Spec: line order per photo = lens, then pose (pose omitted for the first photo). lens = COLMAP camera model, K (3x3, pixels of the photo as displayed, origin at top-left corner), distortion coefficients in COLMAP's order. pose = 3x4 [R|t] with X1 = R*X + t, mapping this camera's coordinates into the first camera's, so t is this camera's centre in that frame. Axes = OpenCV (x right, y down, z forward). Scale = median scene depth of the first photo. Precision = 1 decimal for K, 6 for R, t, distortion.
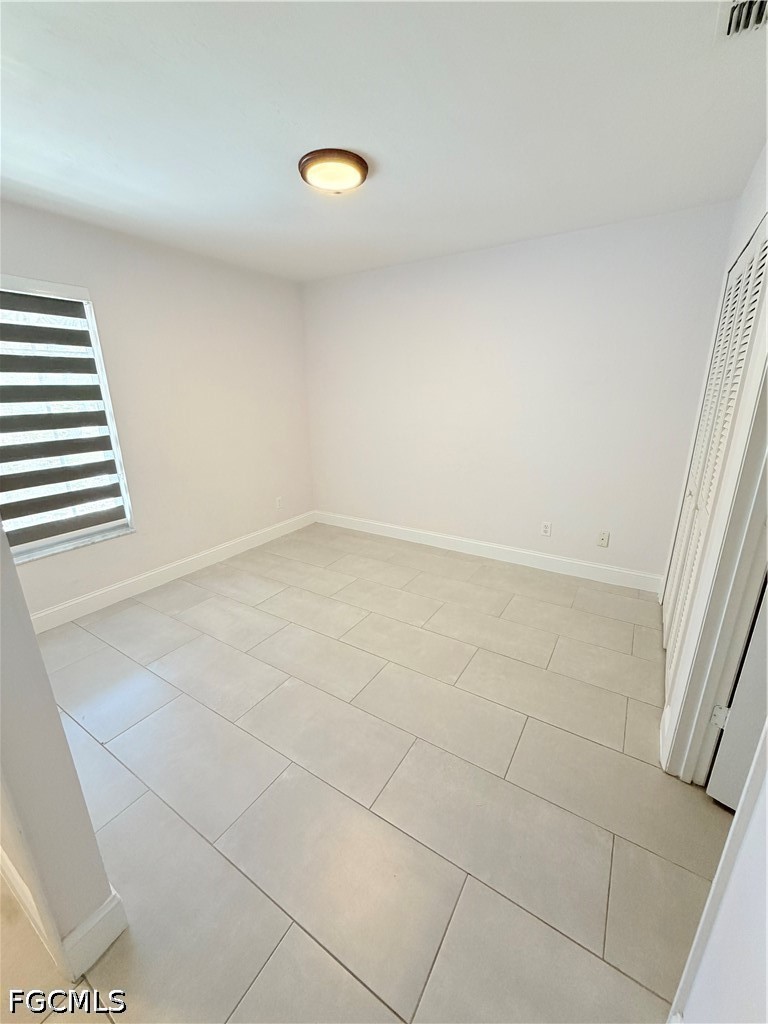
lens RADIAL K [[409.9, 0, 385.5], [0, 409.9, 514.8], [0, 0, 1]] dist [0.001822, -0.001182]
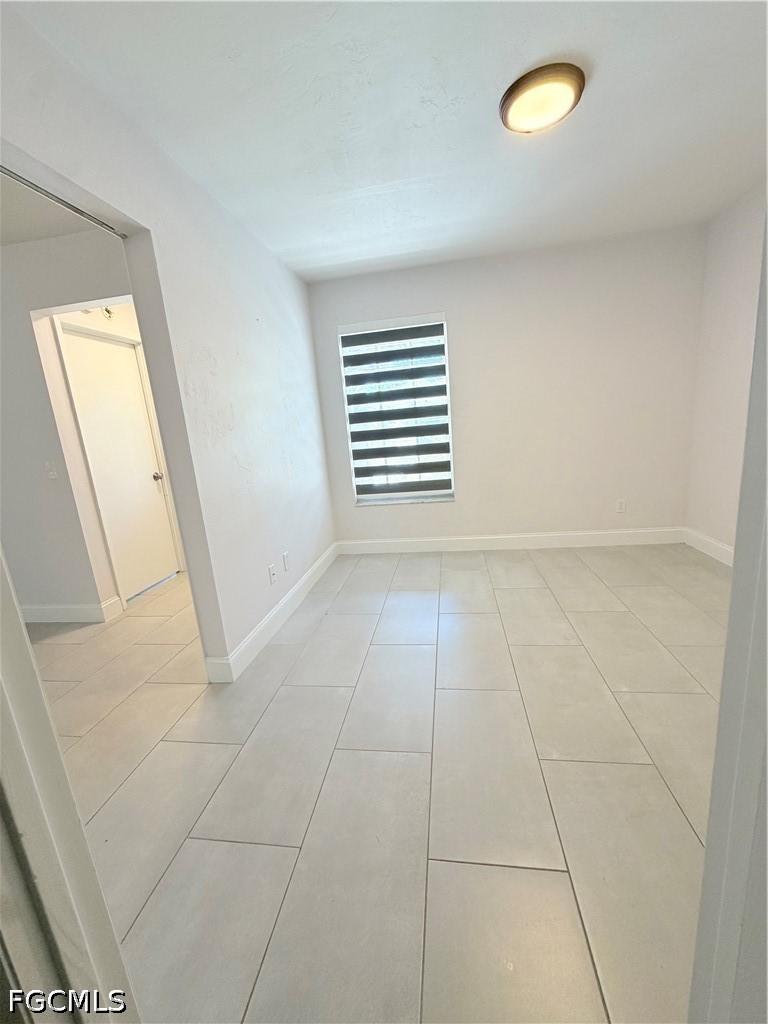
lens RADIAL K [[409.9, 0, 380.0], [0, 409.9, 511.8], [0, 0, 1]] dist [0.001822, -0.001182]
pose [[0.399066, 0.173233, -0.900409, 0.426008], [-0.195251, 0.975523, 0.101149, -0.008123], [0.895893, 0.135441, 0.423122, 0.279362]]
